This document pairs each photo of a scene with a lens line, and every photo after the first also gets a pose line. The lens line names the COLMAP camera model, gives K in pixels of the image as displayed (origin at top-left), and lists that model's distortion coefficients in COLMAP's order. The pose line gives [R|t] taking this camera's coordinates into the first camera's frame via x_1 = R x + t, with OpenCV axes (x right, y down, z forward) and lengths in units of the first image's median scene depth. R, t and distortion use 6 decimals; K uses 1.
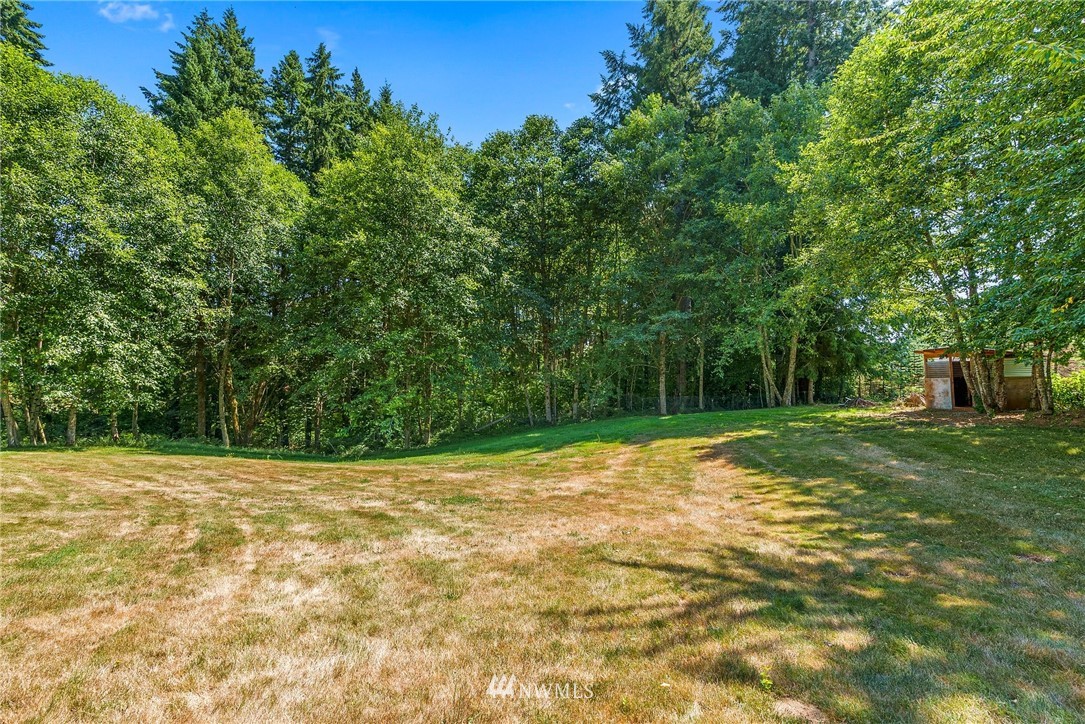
lens RADIAL K [[486.4, 0, 541.9], [0, 486.4, 363.2], [0, 0, 1]] dist [-0.002909, -0.001926]
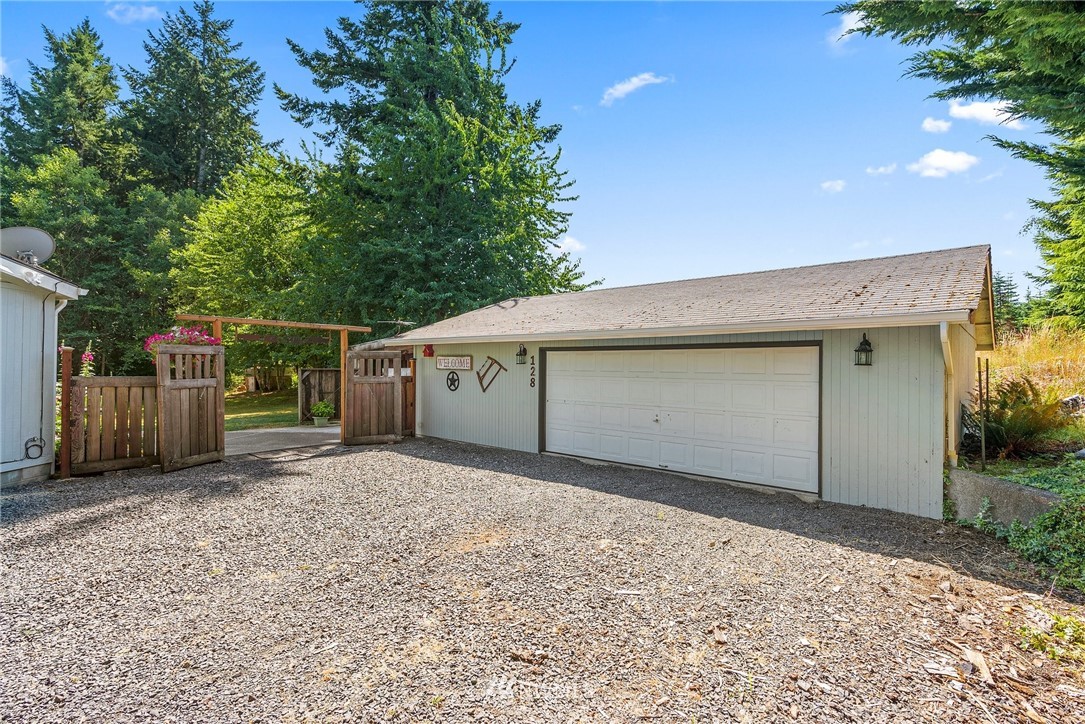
lens RADIAL K [[536.9, 0, 541.6], [0, 536.9, 363.9], [0, 0, 1]] dist [-0.000318, 0.000076]
pose [[0.526918, 0.011386, 0.849840, -0.361467], [-0.010238, 0.999923, -0.007050, -0.016170], [-0.849854, -0.004986, 0.526994, -0.972844]]
